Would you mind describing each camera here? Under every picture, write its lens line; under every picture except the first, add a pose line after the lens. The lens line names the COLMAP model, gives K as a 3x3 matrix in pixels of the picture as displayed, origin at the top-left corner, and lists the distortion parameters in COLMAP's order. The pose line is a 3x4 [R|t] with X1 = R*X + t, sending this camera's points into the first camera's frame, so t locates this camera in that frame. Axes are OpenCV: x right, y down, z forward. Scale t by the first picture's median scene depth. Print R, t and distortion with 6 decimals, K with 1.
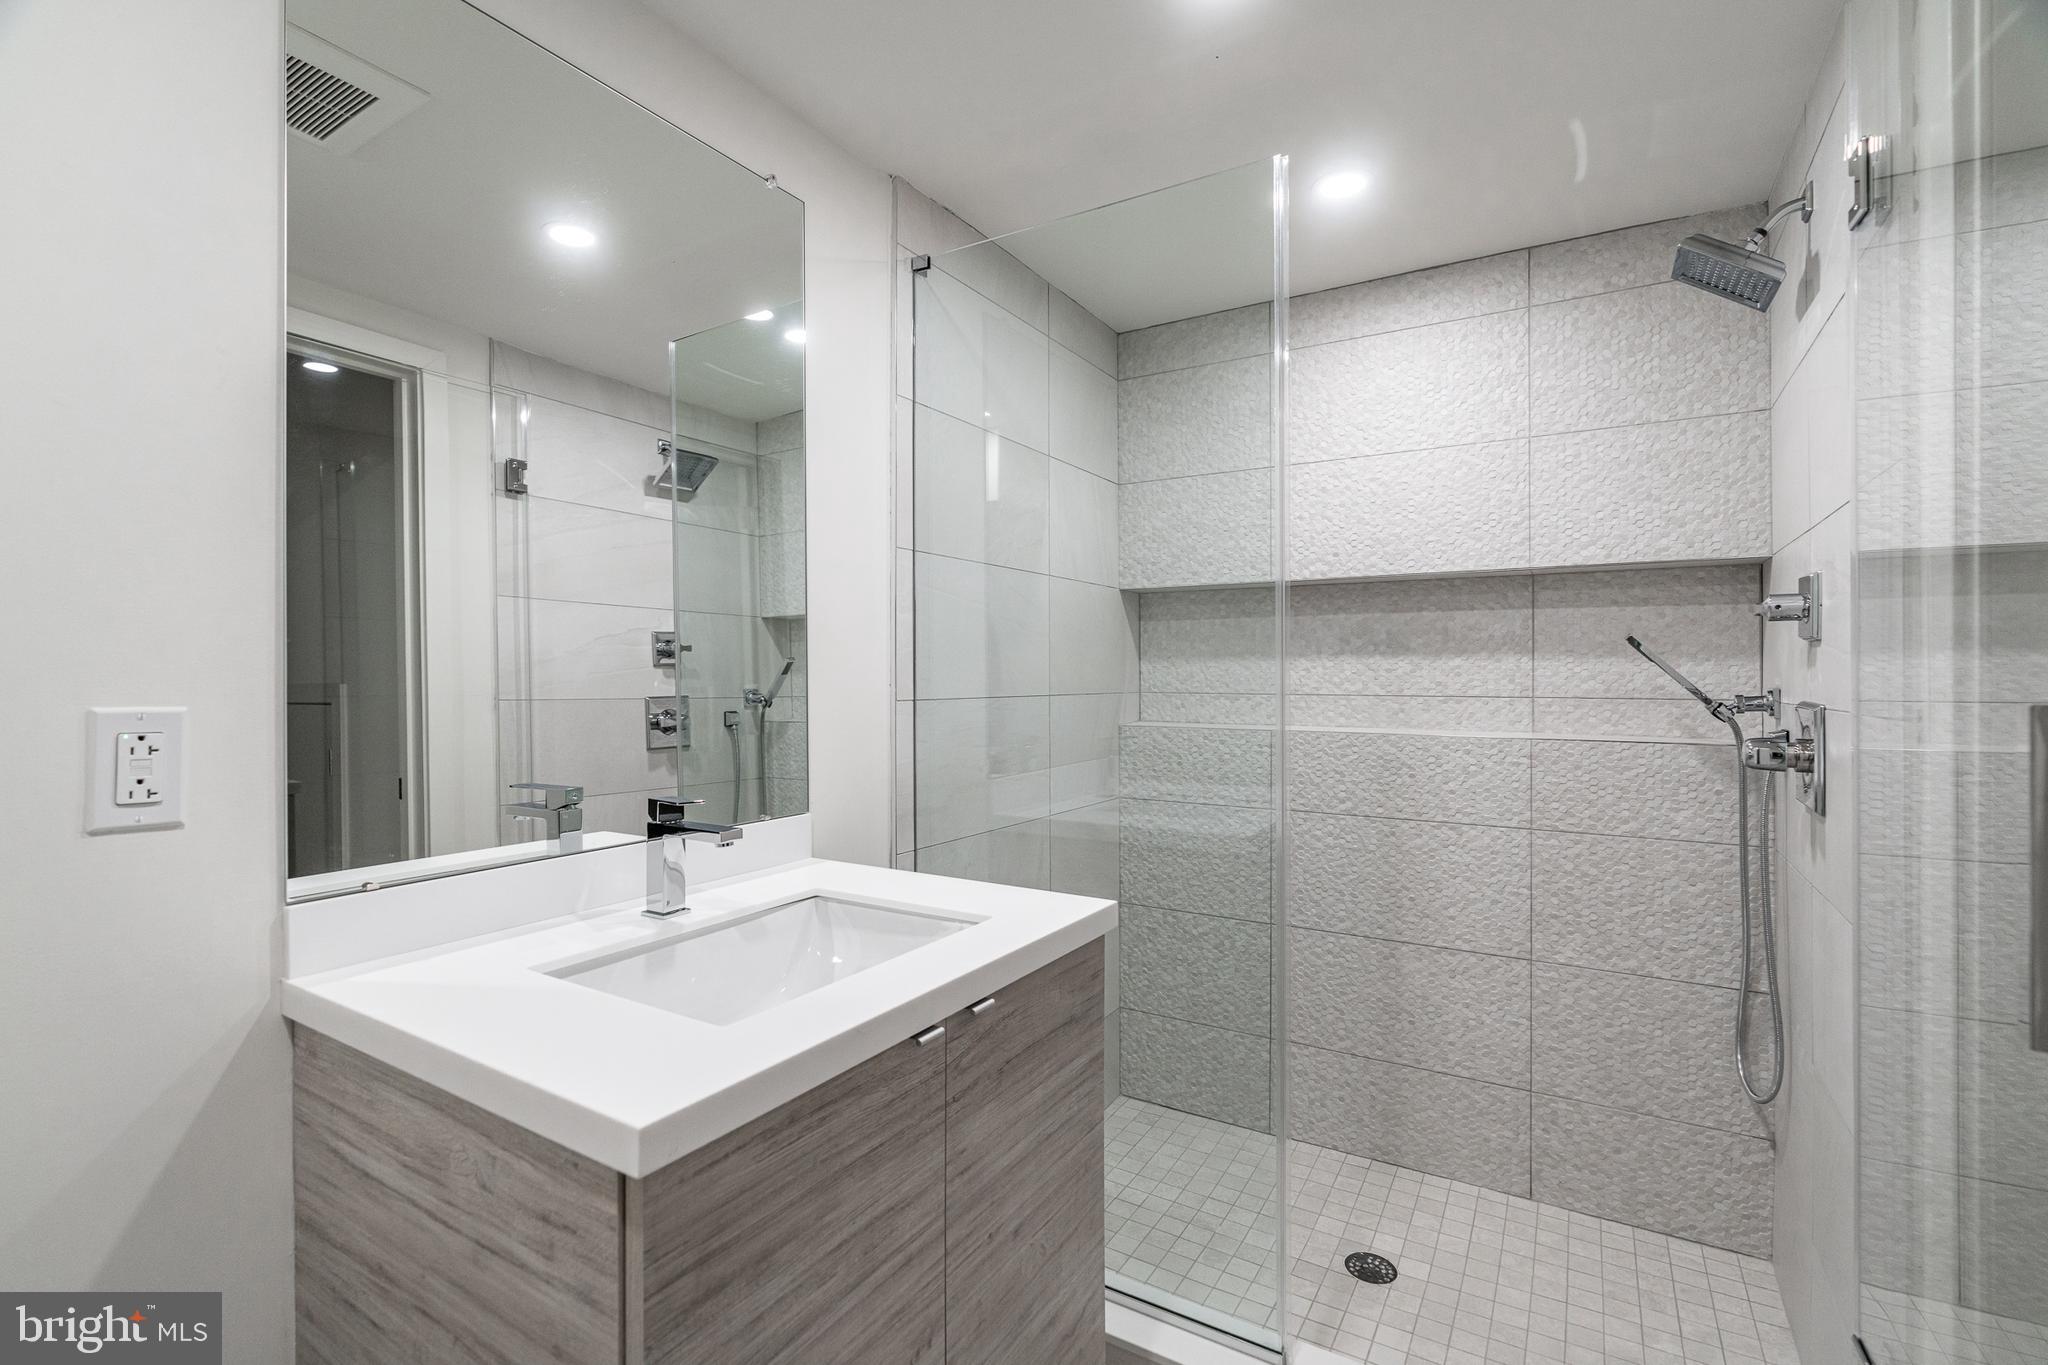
lens RADIAL K [[932.7, 0, 1021.6], [0, 932.7, 681.4], [0, 0, 1]] dist [-0.004108, -0.000512]
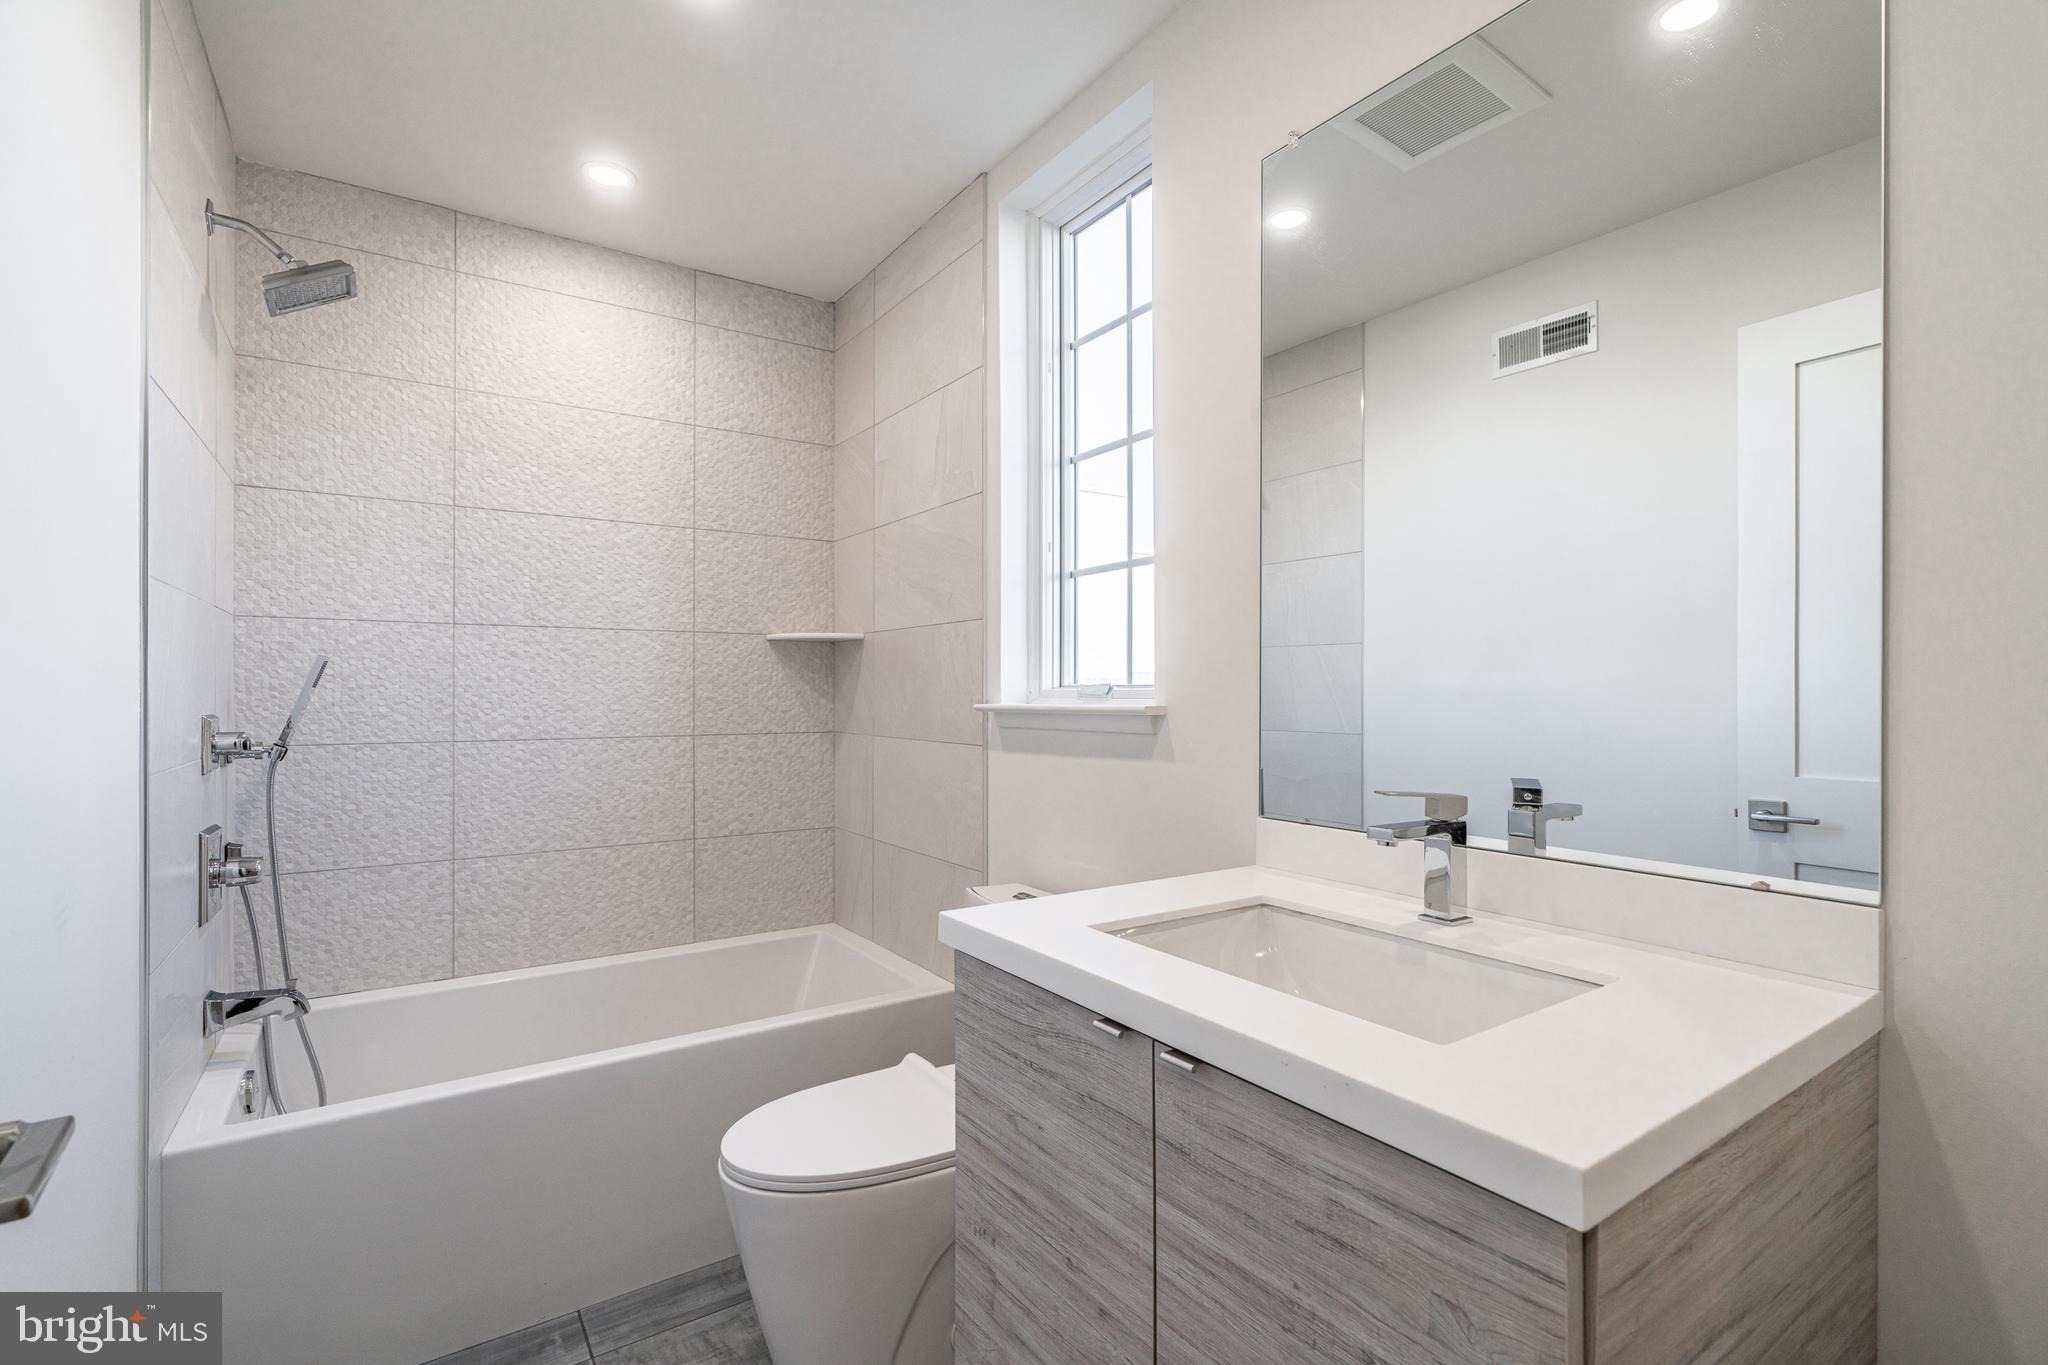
lens RADIAL K [[932.7, 0, 1021.6], [0, 932.7, 681.4], [0, 0, 1]] dist [-0.004108, -0.000512]
pose [[-0.404118, -0.006751, -0.914682, 0.837420], [-0.006482, 0.999969, -0.004517, 0.022154], [0.914684, 0.004104, -0.404149, 1.327641]]
